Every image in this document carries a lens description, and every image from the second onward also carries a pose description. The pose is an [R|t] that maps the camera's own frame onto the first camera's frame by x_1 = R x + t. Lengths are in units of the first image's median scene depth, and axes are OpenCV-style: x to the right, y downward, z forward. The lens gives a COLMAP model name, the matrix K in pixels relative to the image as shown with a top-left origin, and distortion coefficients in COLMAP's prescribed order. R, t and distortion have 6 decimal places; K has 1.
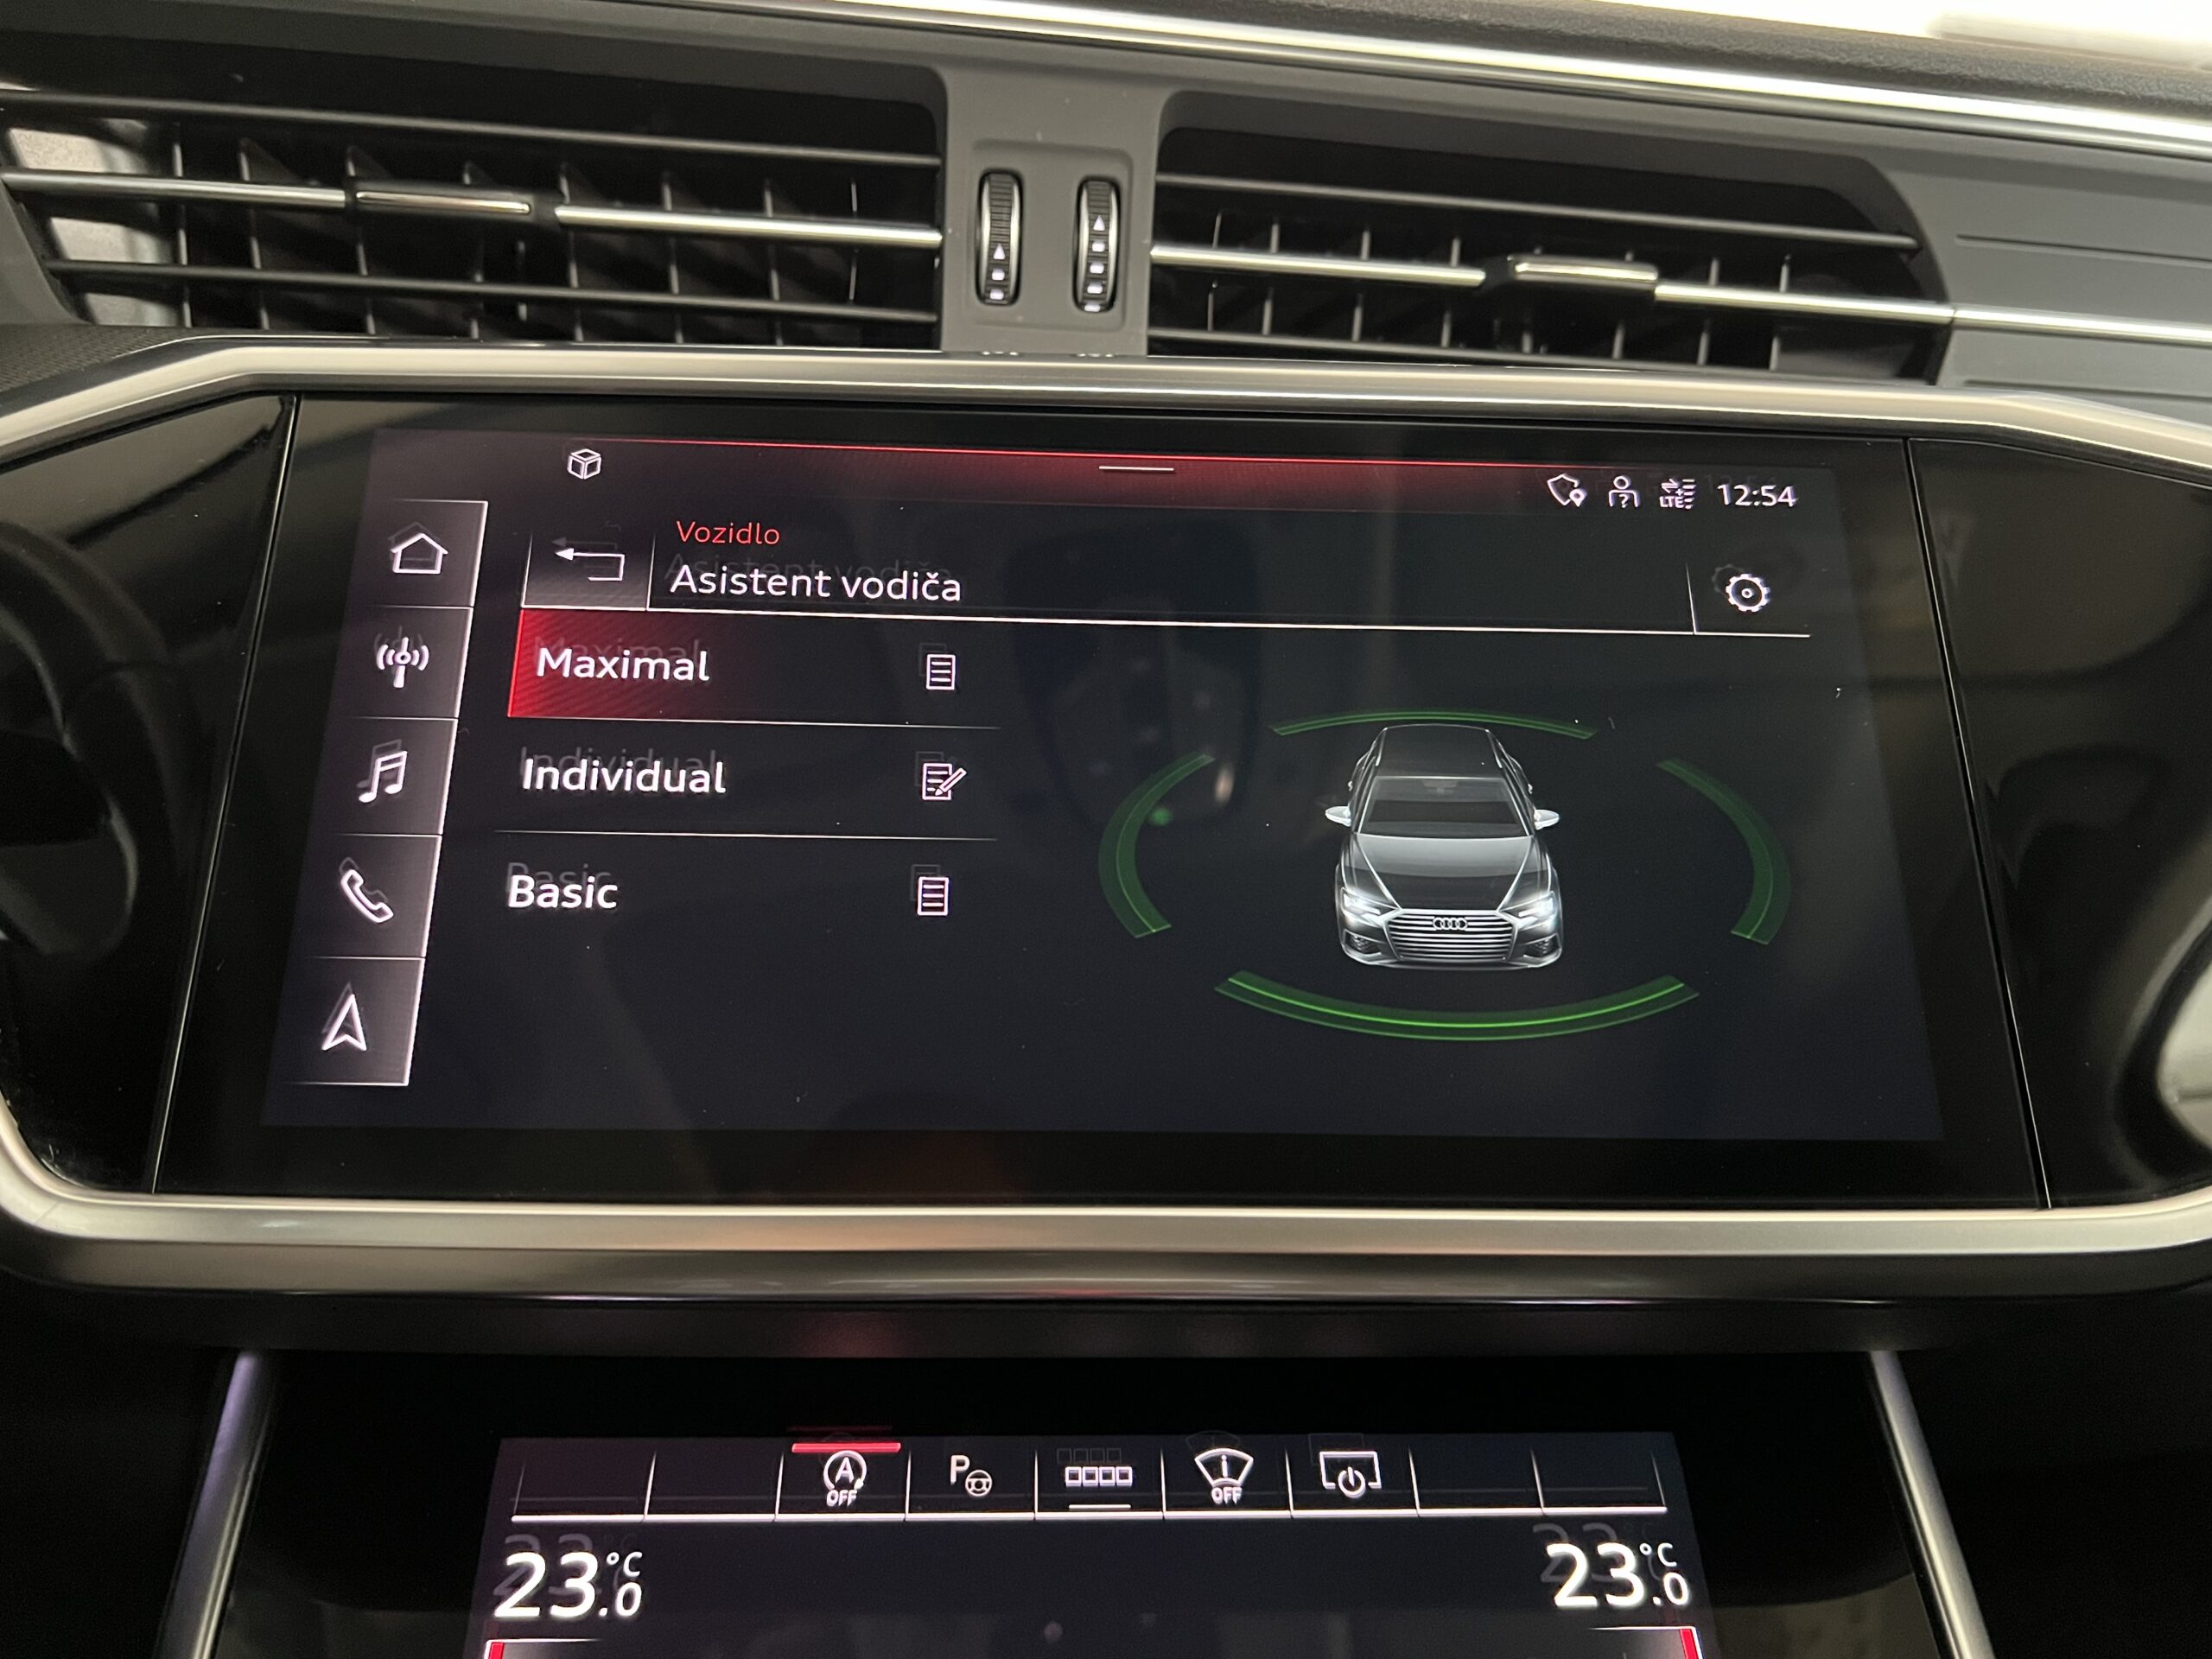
lens RADIAL K [[1744.1, 0, 1106.0], [0, 1744.1, 829.5], [0, 0, 1]] dist [-0.005760, -0.009111]
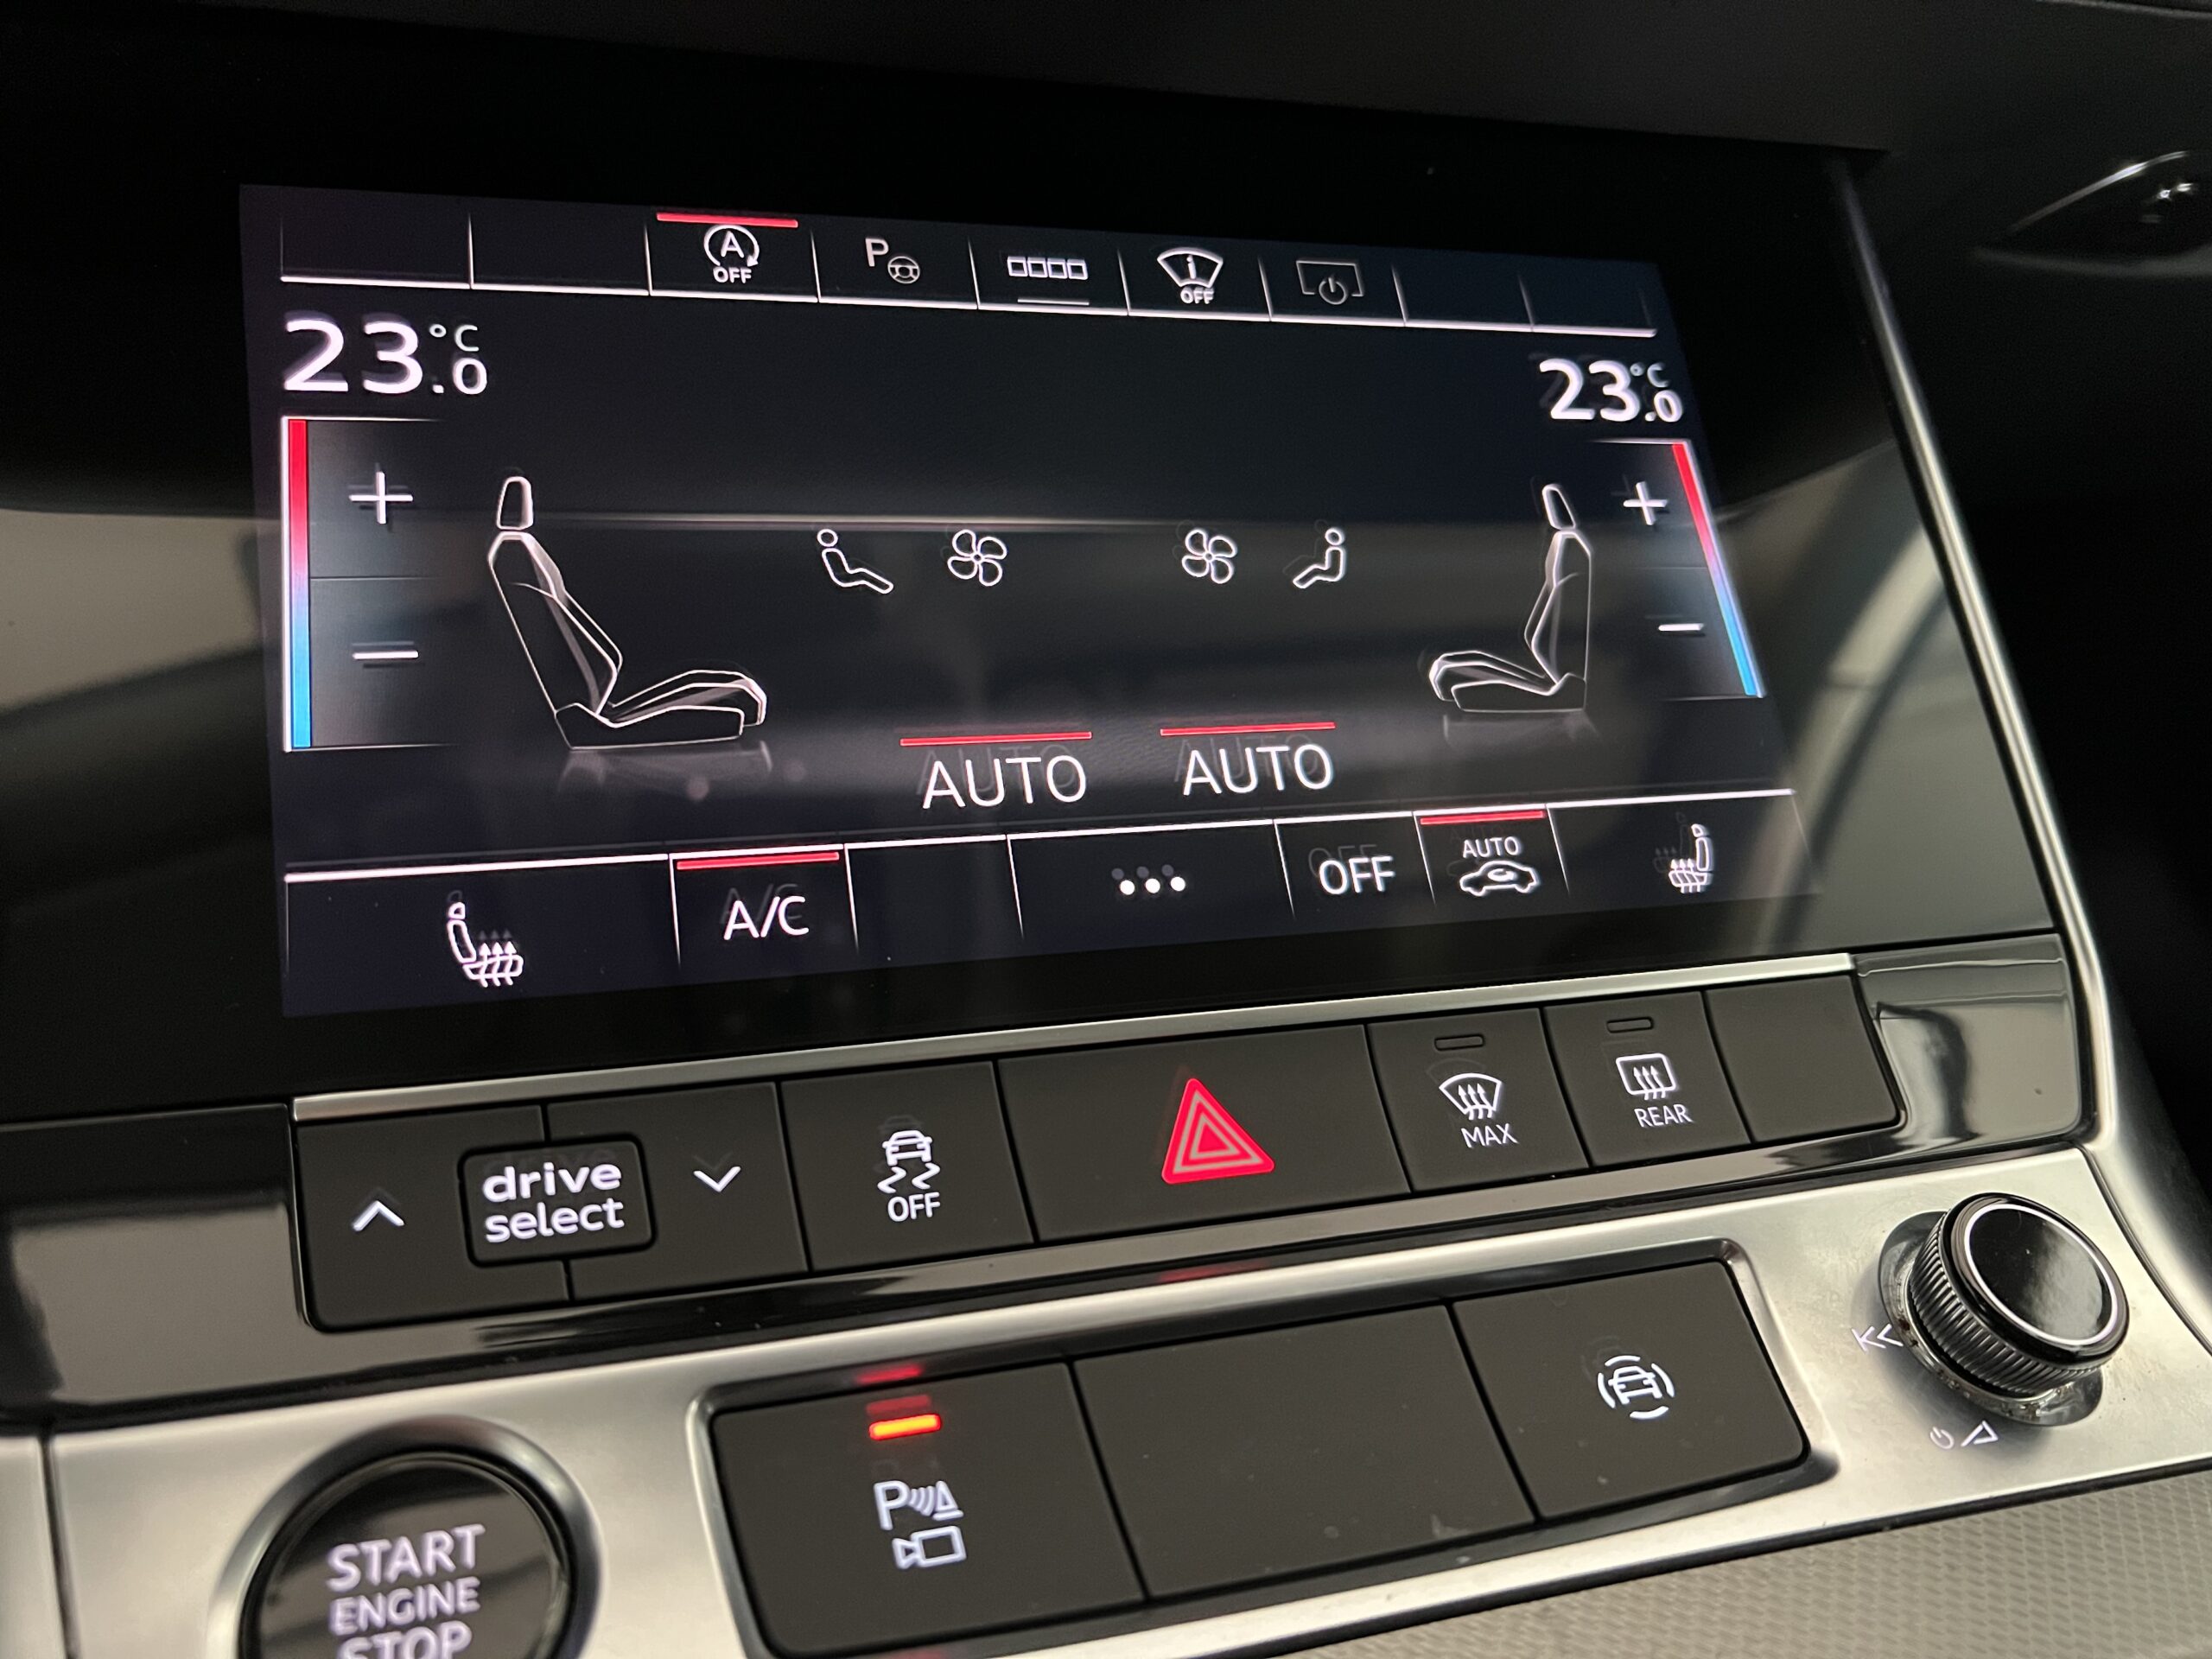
lens RADIAL K [[1728.1, 0, 1110.0], [0, 1728.1, 835.6], [0, 0, 1]] dist [0.060971, -0.187276]
pose [[0.963491, -0.047332, 0.263522, -0.203302], [-0.058767, 0.922860, 0.380624, 0.306351], [-0.261210, -0.382215, 0.886387, 0.172994]]
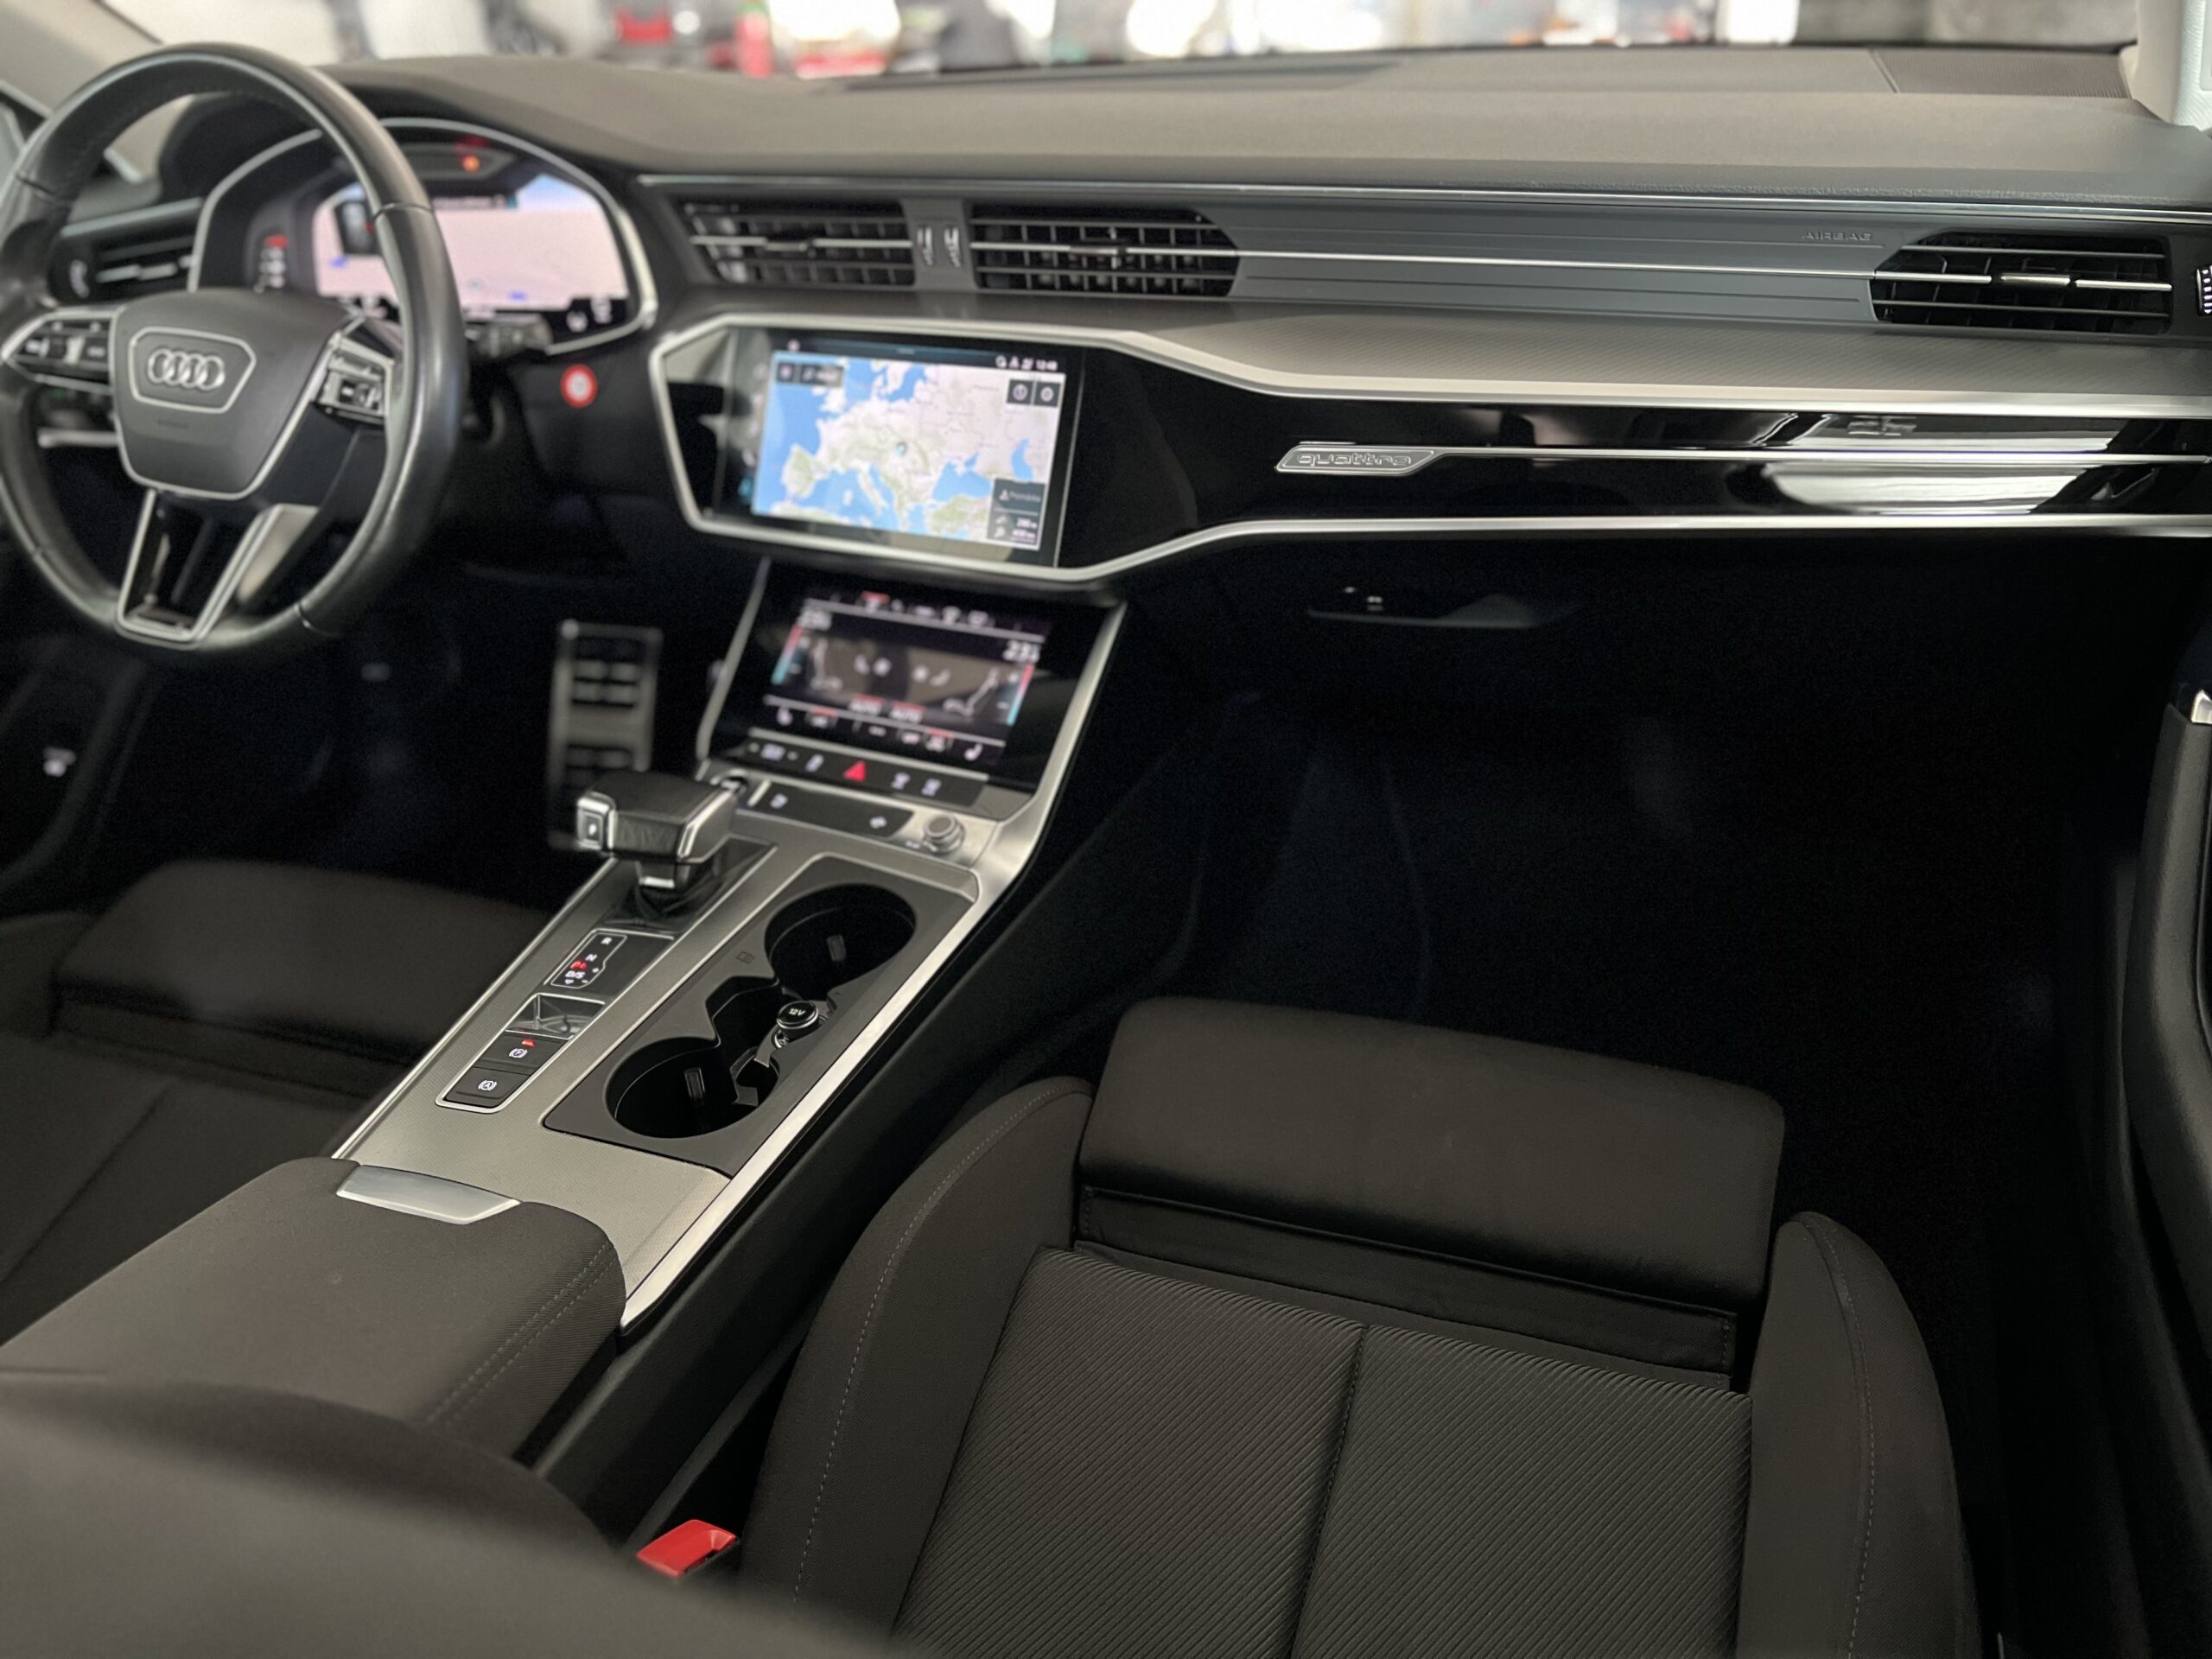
lens RADIAL K [[1601.5, 0, 1107.5], [0, 1601.5, 862.9], [0, 0, 1]] dist [0.081831, -0.143706]
pose [[0.847276, 0.199389, -0.492309, 2.299910], [0.018424, 0.915278, 0.402402, -0.583243], [0.530834, -0.350016, 0.771819, -1.840472]]
